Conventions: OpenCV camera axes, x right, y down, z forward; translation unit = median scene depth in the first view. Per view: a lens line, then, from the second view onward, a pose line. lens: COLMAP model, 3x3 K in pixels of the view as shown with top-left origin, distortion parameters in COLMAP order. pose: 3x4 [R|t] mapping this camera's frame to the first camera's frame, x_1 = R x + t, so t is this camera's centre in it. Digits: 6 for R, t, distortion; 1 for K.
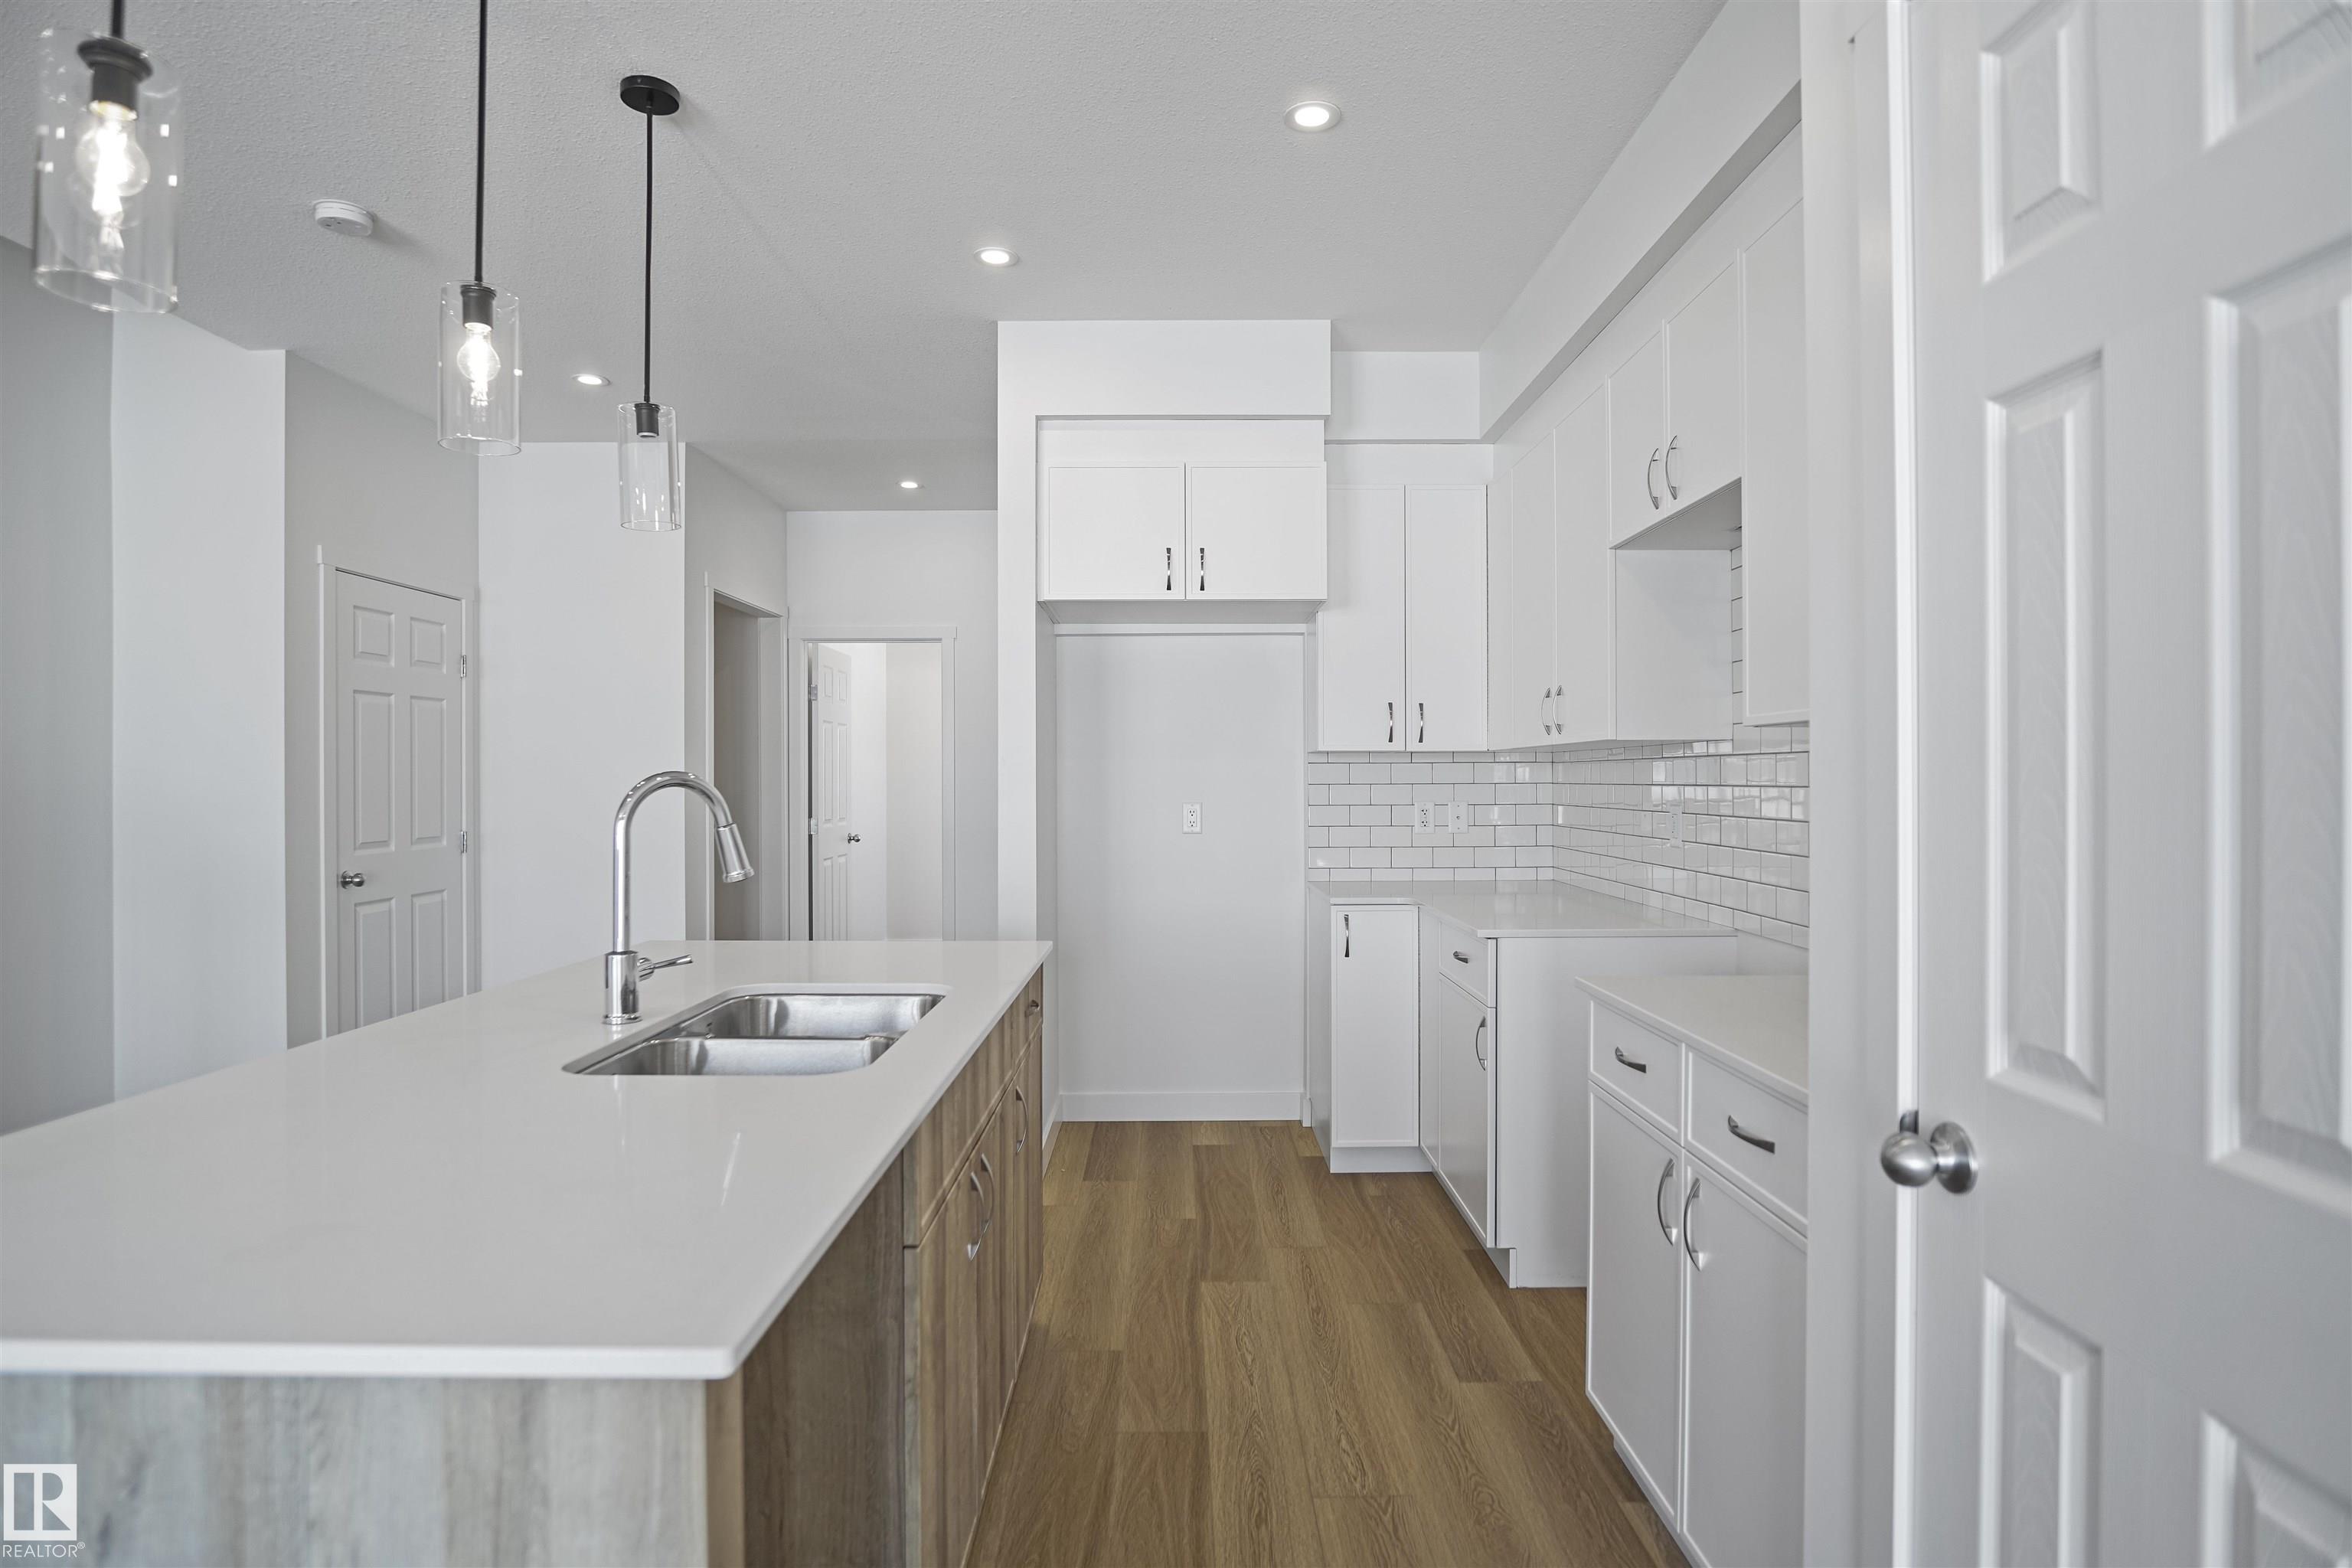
lens RADIAL K [[1242.7, 0, 1176.0], [0, 1242.7, 784.0], [0, 0, 1]] dist [-0.010826, 0.001275]
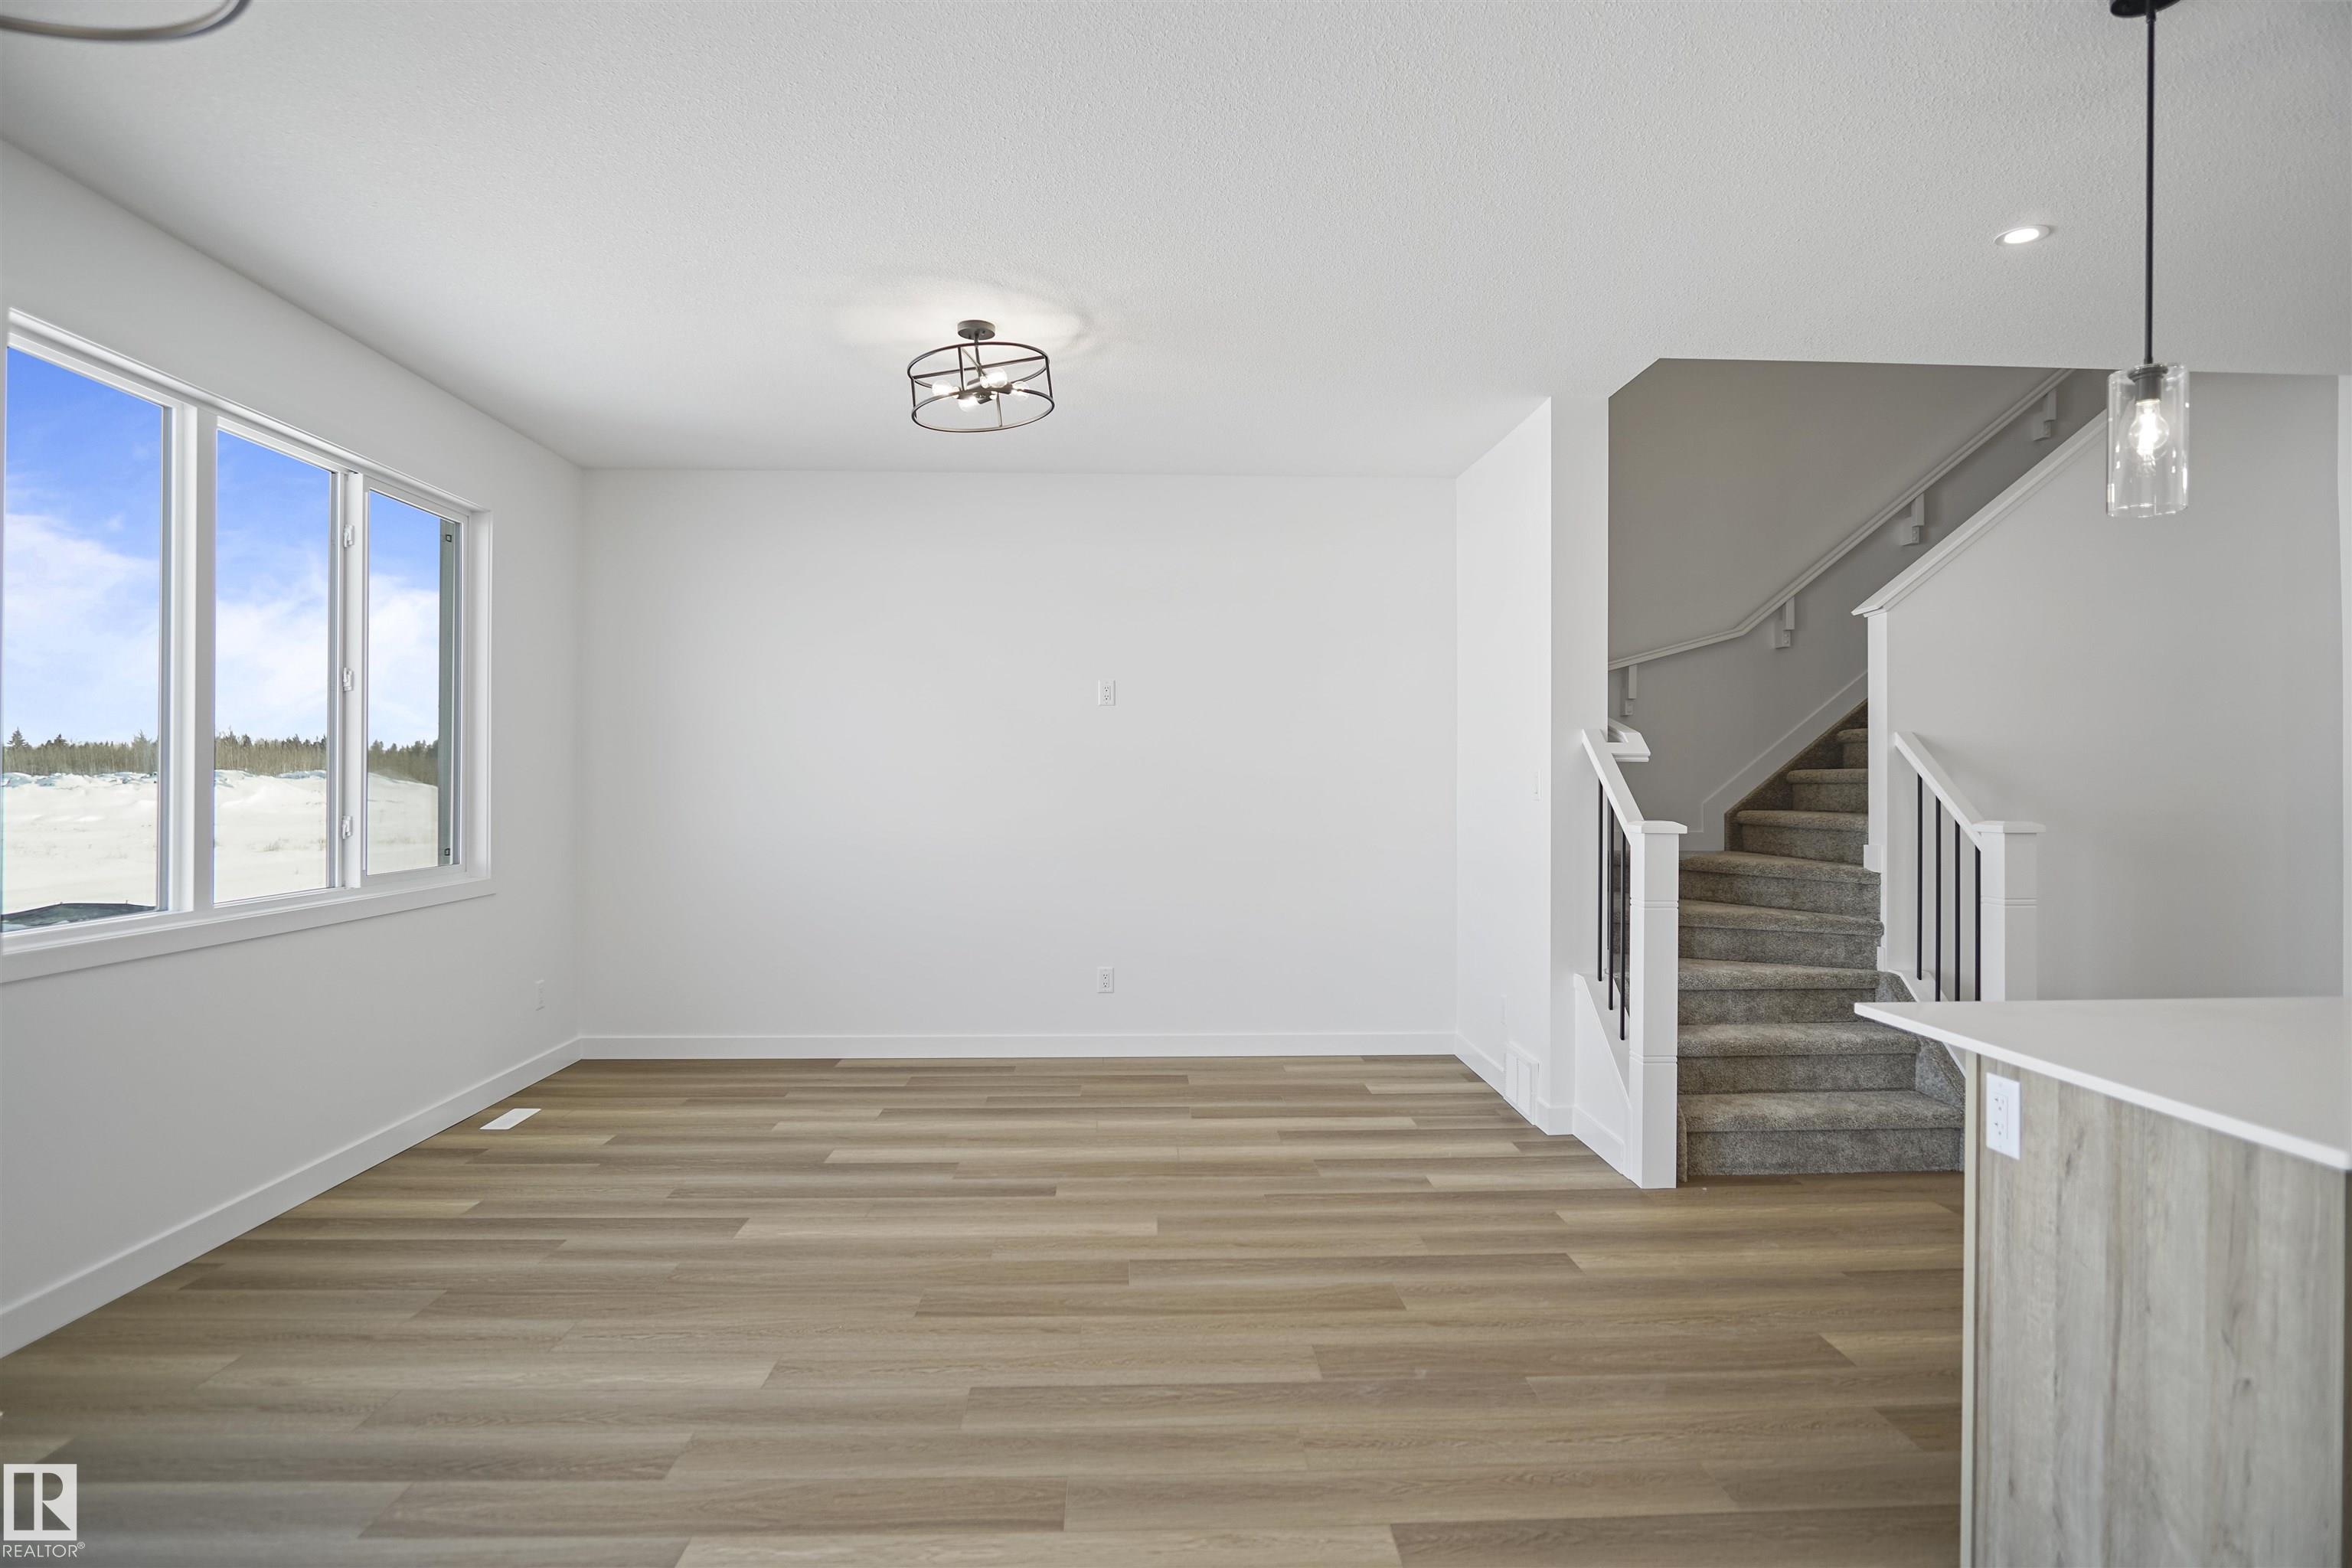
lens RADIAL K [[1241.4, 0, 1187.8], [0, 1241.4, 774.7], [0, 0, 1]] dist [-0.024431, 0.000517]
pose [[0.046782, -0.007319, -0.998878, 1.130477], [-0.011707, 0.999900, -0.007874, -0.011657], [0.998837, 0.012062, 0.046692, -0.590451]]
